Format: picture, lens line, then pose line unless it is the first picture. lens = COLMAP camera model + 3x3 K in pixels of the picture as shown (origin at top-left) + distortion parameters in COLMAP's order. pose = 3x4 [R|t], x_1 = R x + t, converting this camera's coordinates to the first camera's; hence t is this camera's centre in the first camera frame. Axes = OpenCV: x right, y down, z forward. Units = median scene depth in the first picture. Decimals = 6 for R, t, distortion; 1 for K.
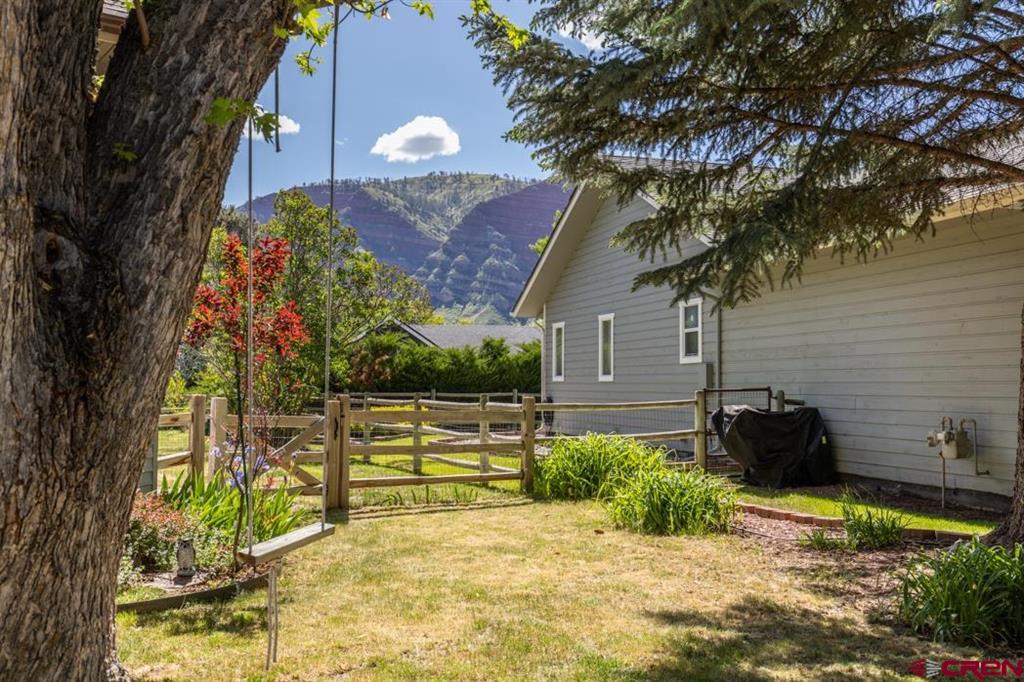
lens RADIAL K [[1003.7, 0, 512.0], [0, 1003.7, 341.0], [0, 0, 1]] dist [0.003832, 0.001209]
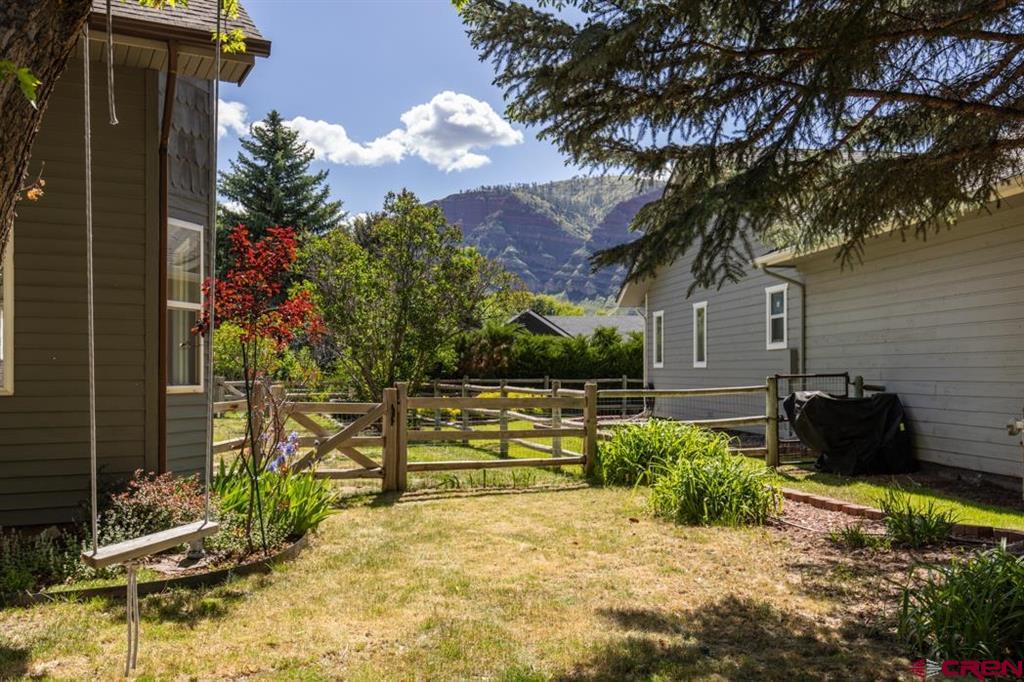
lens RADIAL K [[908.5, 0, 510.6], [0, 908.5, 369.5], [0, 0, 1]] dist [0.003182, -0.005370]
pose [[0.986125, -0.005511, -0.165915, 0.082341], [0.012468, 0.999085, 0.040918, 0.002340], [0.165538, -0.042419, 0.985291, 0.072529]]
